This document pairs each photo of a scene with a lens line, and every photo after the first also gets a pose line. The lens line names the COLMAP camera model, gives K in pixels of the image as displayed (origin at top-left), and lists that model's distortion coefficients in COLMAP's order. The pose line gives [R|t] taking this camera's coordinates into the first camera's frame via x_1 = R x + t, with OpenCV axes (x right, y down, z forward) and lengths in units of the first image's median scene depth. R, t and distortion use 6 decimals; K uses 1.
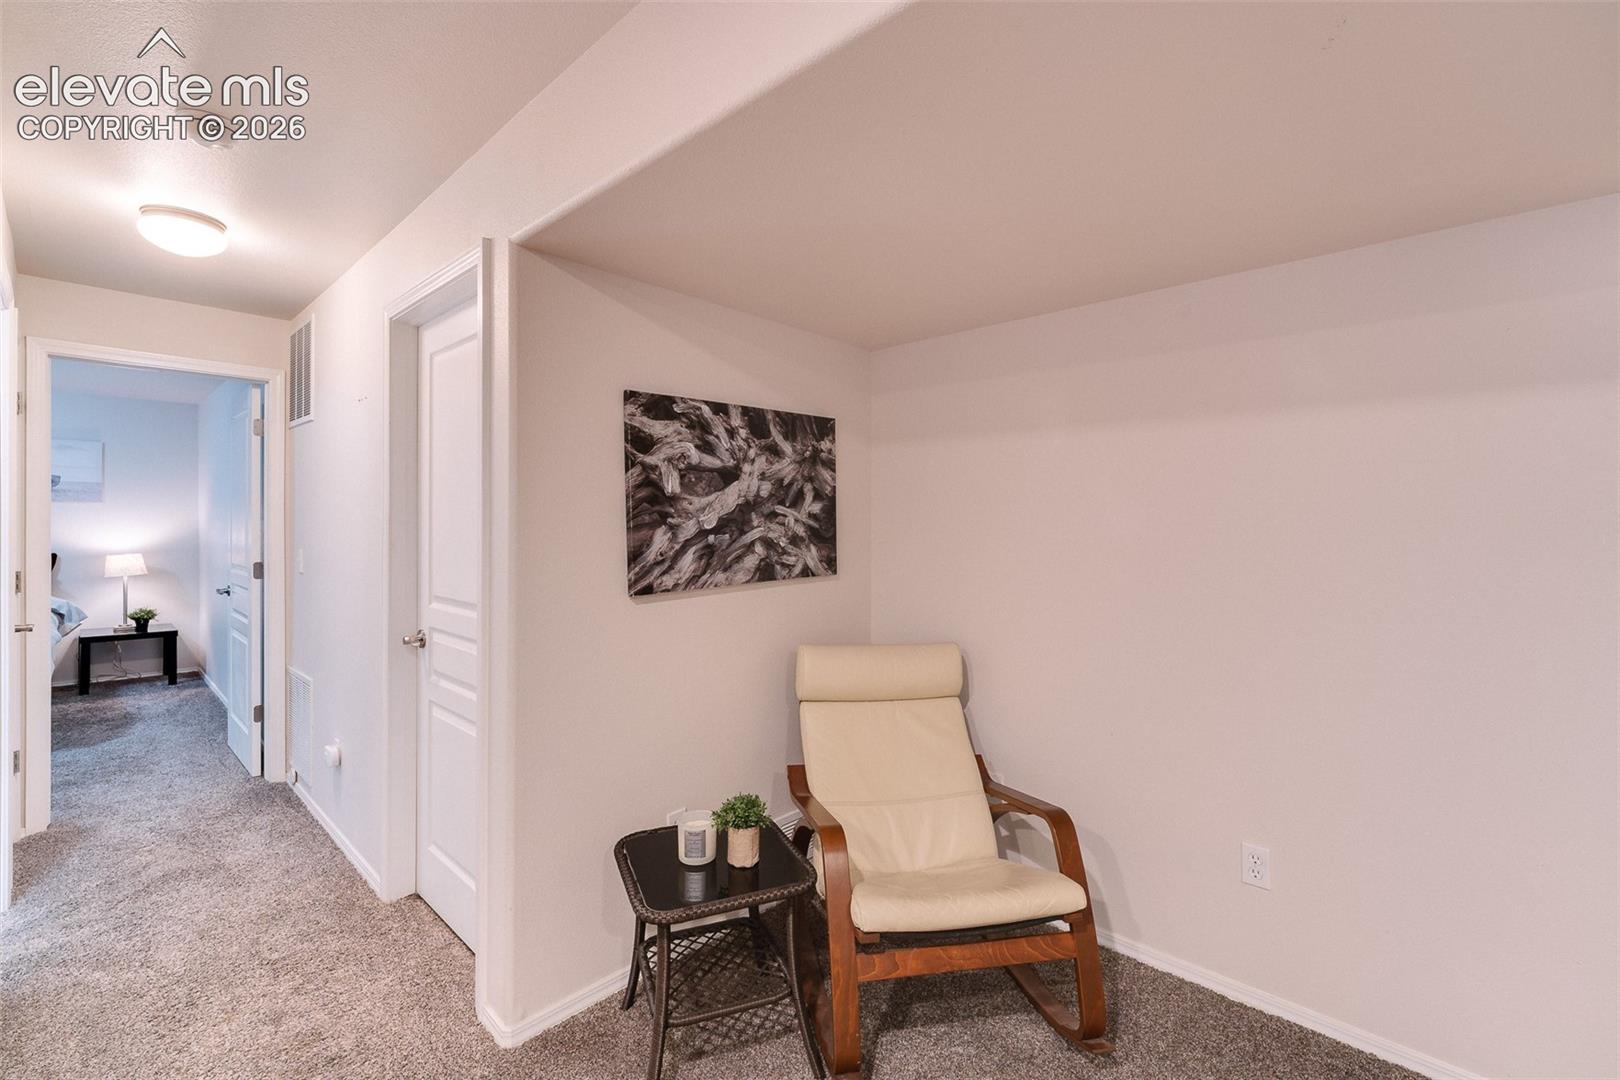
lens RADIAL K [[700.4, 0, 806.6], [0, 700.4, 512.3], [0, 0, 1]] dist [0.006361, -0.004274]
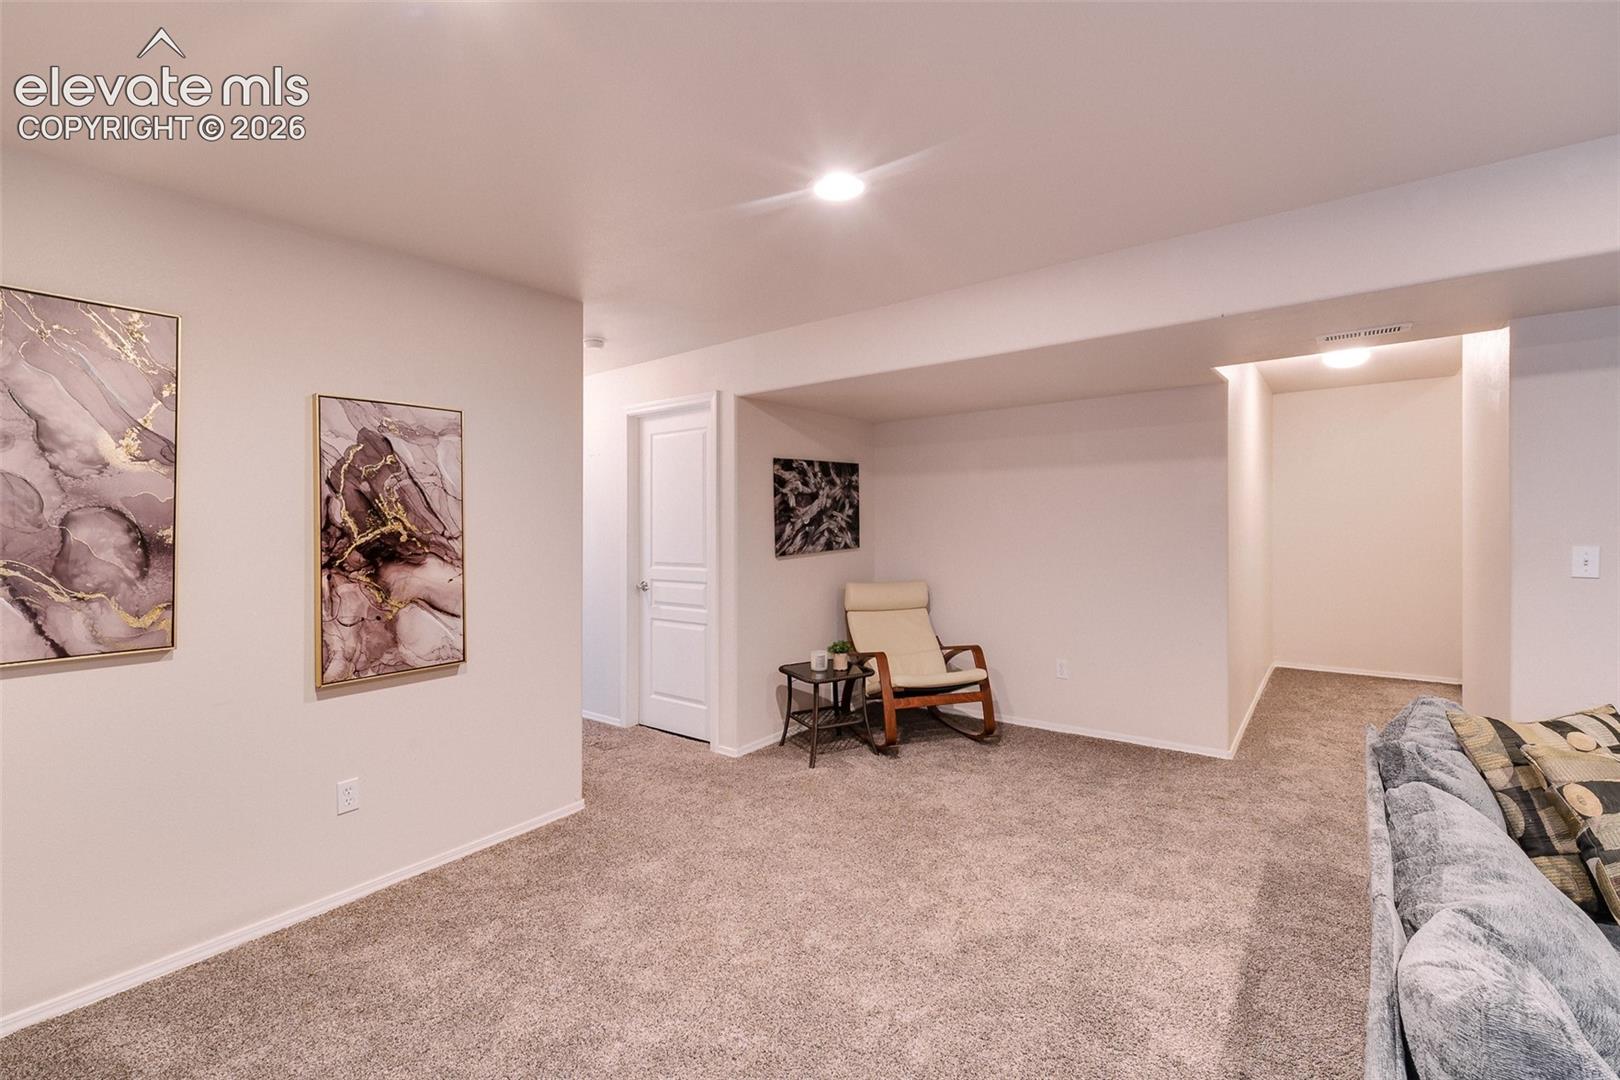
lens RADIAL K [[700.4, 0, 806.1], [0, 700.4, 549.2], [0, 0, 1]] dist [0.006361, -0.004274]
pose [[0.994759, -0.022435, 0.099755, -0.344744], [0.016963, 0.998322, 0.055359, -0.014871], [-0.100830, -0.053377, 0.993471, -1.005274]]
